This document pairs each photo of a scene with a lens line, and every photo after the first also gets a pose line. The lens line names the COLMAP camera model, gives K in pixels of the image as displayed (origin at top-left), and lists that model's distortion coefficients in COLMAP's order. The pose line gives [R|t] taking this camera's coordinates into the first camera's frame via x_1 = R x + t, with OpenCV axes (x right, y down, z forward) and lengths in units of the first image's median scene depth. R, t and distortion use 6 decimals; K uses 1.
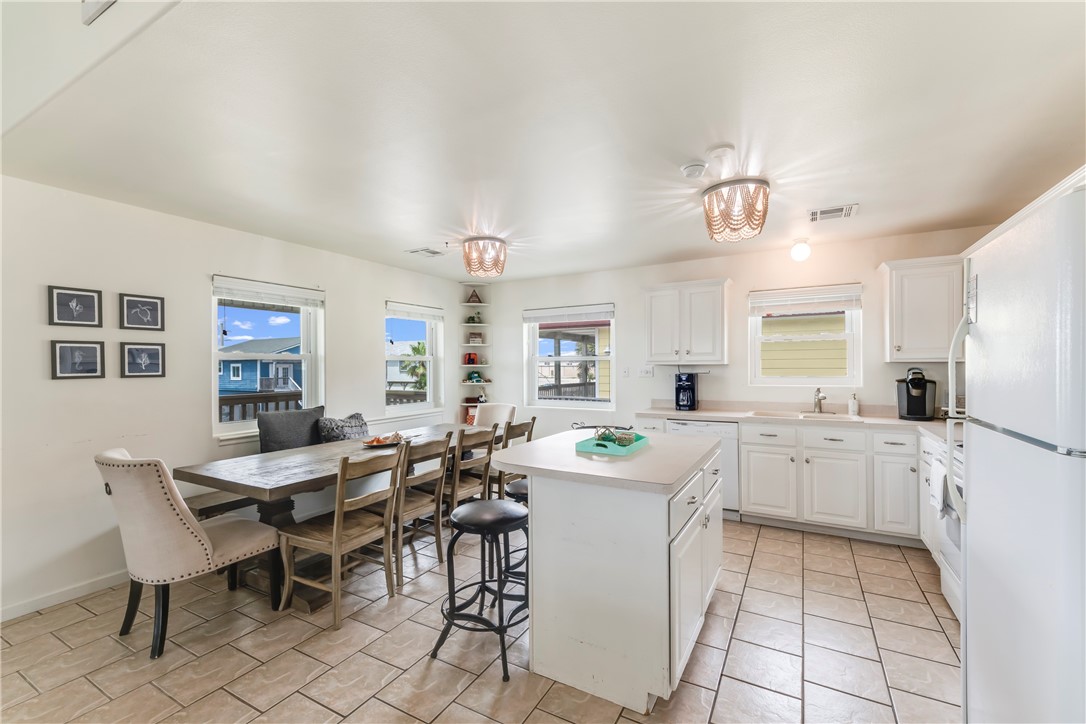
lens RADIAL K [[453.6, 0, 544.1], [0, 453.6, 364.7], [0, 0, 1]] dist [0.016729, -0.003966]
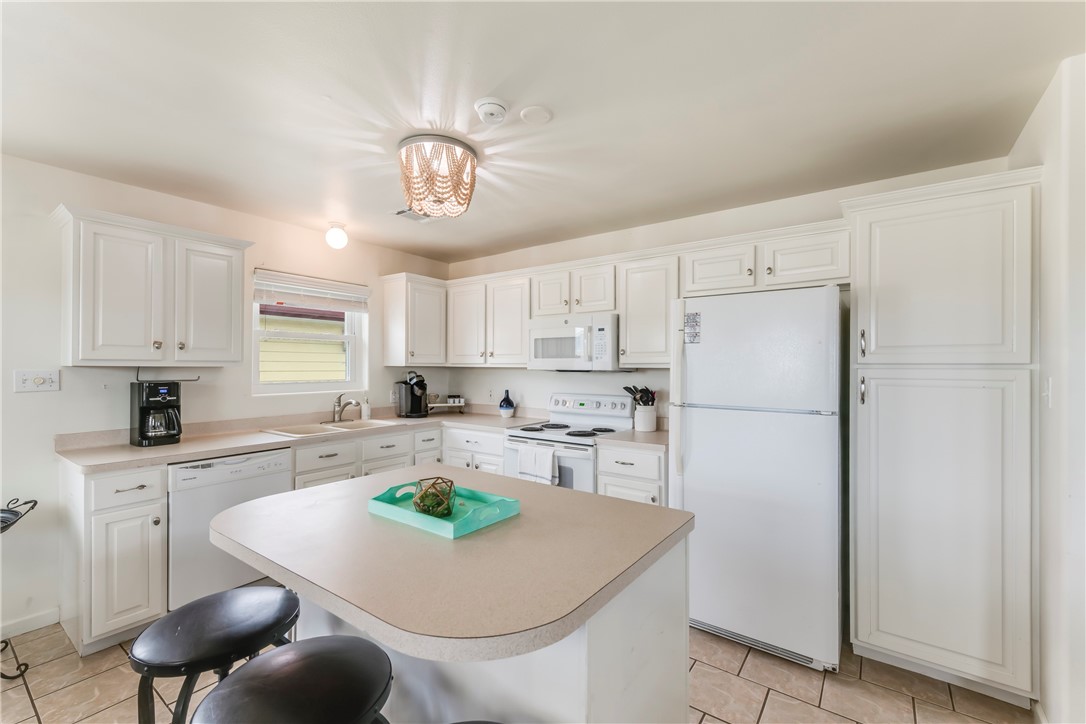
lens RADIAL K [[453.6, 0, 544.1], [0, 453.6, 364.7], [0, 0, 1]] dist [0.016729, -0.003966]
pose [[0.115286, 0.011331, 0.993268, -0.234673], [-0.006984, 0.999919, -0.010596, 0.000312], [-0.993308, -0.005715, 0.115356, 0.471382]]
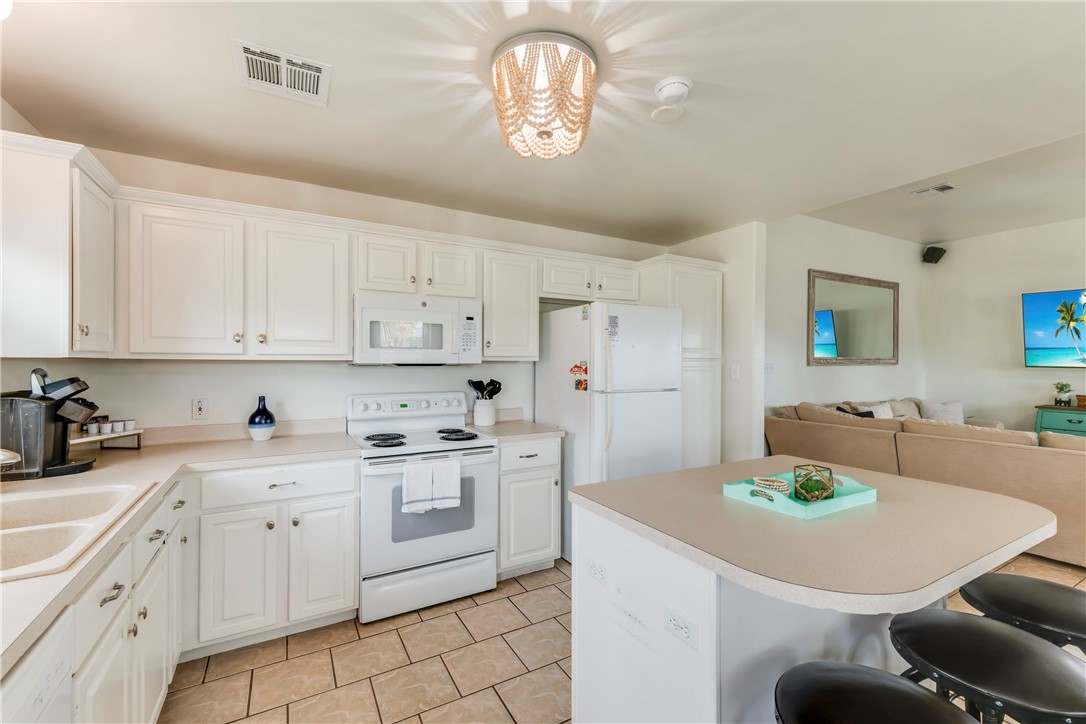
lens RADIAL K [[470.6, 0, 543.0], [0, 470.6, 362.0], [0, 0, 1]] dist [0.026708, -0.000093]
pose [[-0.861332, 0.002488, 0.508036, 0.071371], [0.000880, 0.999994, -0.003405, 0.001162], [-0.508041, -0.002485, -0.861329, 1.013126]]
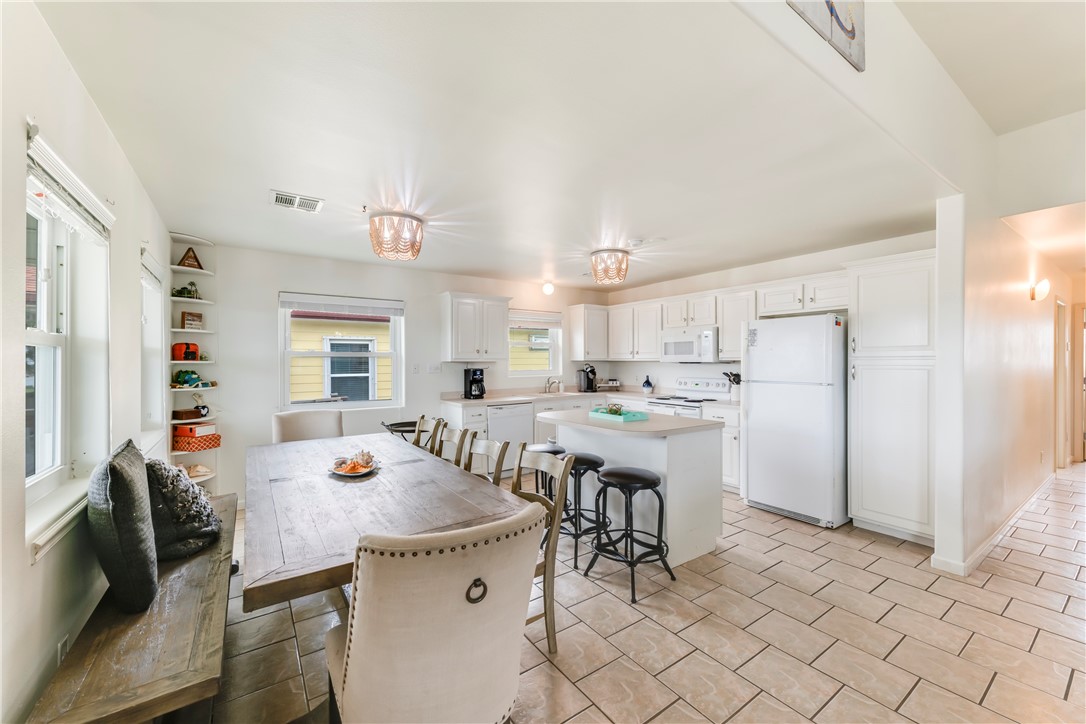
lens RADIAL K [[422.0, 0, 543.0], [0, 422.0, 362.0], [0, 0, 1]] dist [0.008901, -0.000255]
pose [[0.437075, 0.002715, 0.899421, -0.679349], [-0.001214, 0.999996, -0.002429, 0.003923], [-0.899424, -0.000030, 0.437077, 0.364451]]
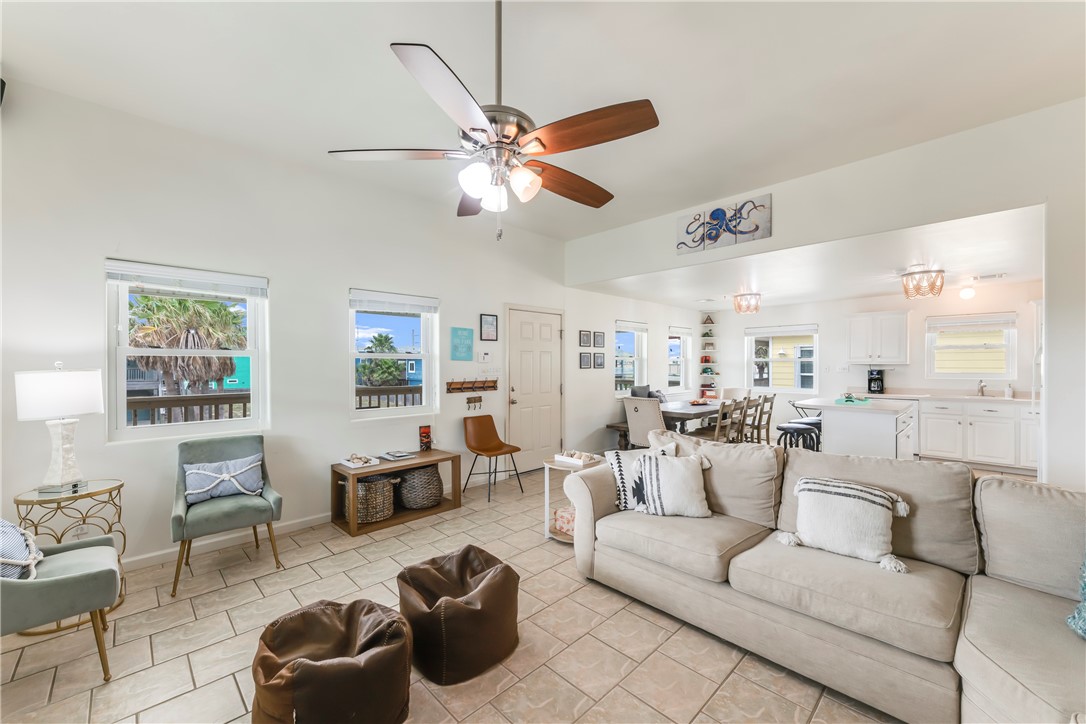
lens RADIAL K [[425.7, 0, 543.0], [0, 425.7, 362.0], [0, 0, 1]] dist [0.010182, -0.000331]
pose [[0.961461, 0.005226, -0.274892, -0.413152], [-0.005828, 0.999982, -0.001373, 0.000575], [0.274880, 0.002922, 0.961474, -0.785005]]
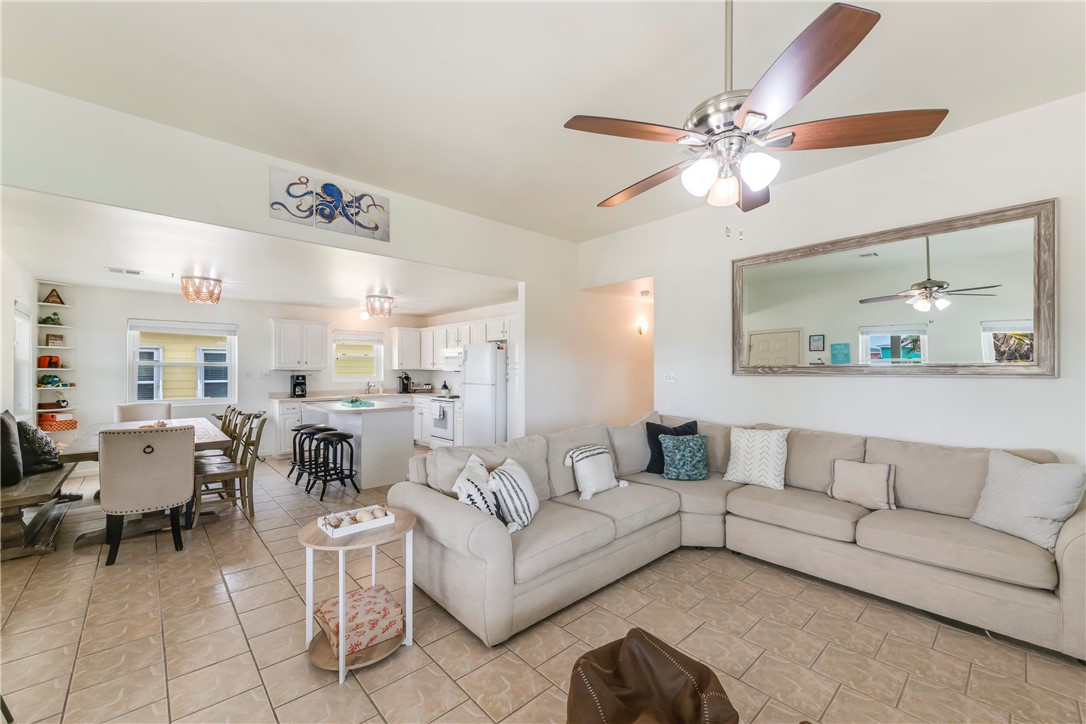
lens RADIAL K [[428.0, 0, 557.4], [0, 428.0, 369.3], [0, 0, 1]] dist [-0.007765, 0.000073]
pose [[0.293236, 0.007943, 0.956007, -0.963149], [-0.005550, 0.999963, -0.006606, 0.003040], [-0.956024, -0.003368, 0.293269, -0.377645]]
